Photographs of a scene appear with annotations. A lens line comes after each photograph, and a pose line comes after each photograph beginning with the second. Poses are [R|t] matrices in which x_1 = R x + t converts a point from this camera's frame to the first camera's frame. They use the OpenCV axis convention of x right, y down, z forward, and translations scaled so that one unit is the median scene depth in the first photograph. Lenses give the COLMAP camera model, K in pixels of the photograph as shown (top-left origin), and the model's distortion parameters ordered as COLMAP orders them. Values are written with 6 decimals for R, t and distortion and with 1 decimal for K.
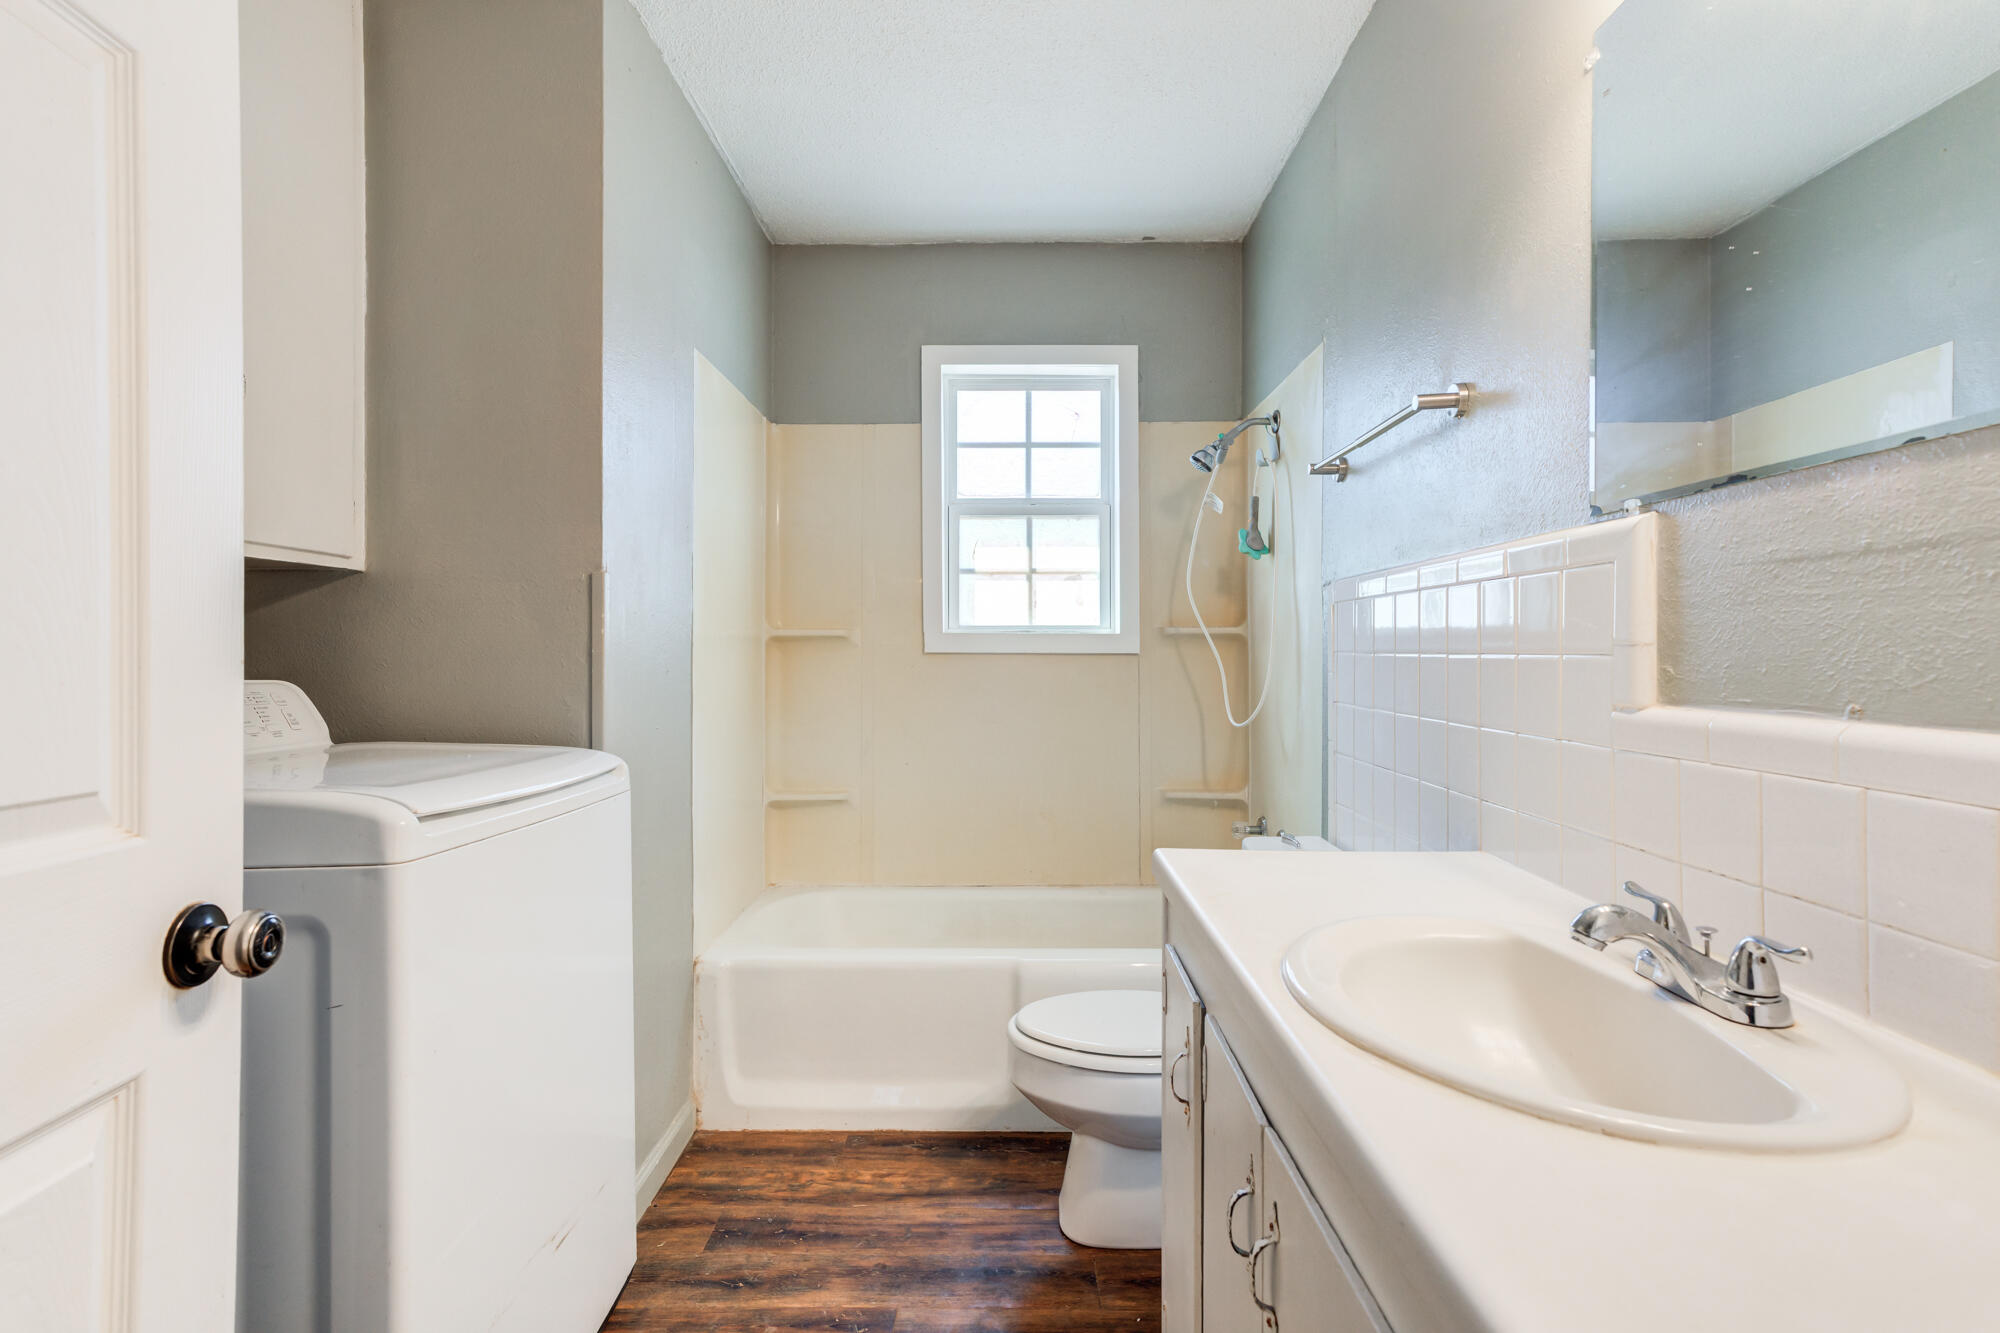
lens RADIAL K [[1005.3, 0, 1000.0], [0, 1005.3, 666.5], [0, 0, 1]] dist [0.000821, 0.007579]
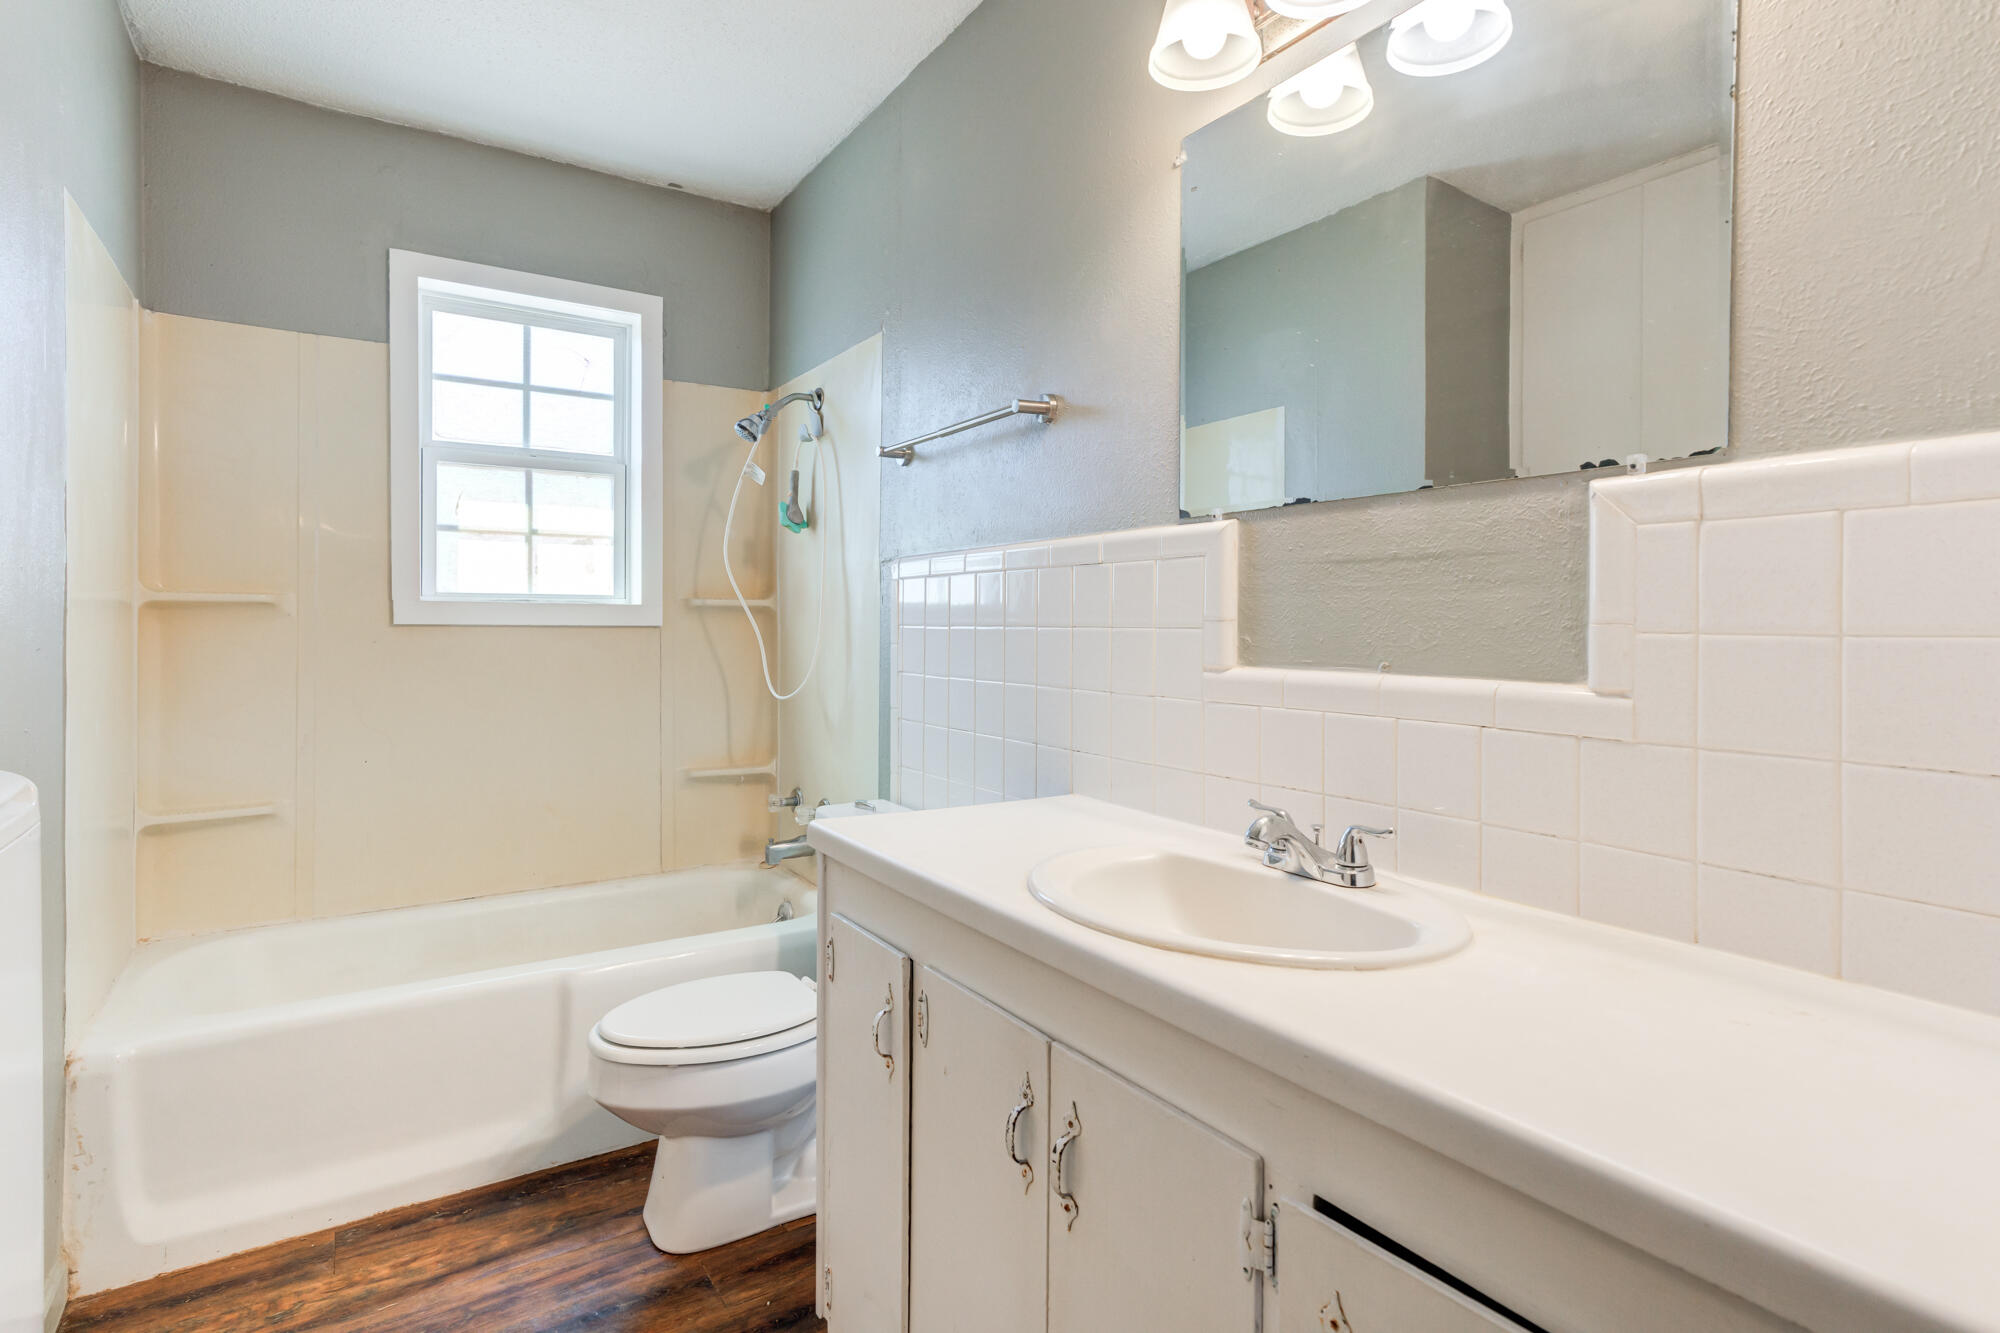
lens RADIAL K [[1022.7, 0, 1035.1], [0, 1022.7, 645.1], [0, 0, 1]] dist [-0.001292, 0.010054]
pose [[0.826408, -0.008296, 0.563010, -0.150698], [0.005227, 0.999961, 0.007063, -0.000177], [-0.563047, -0.002894, 0.826420, 0.020339]]
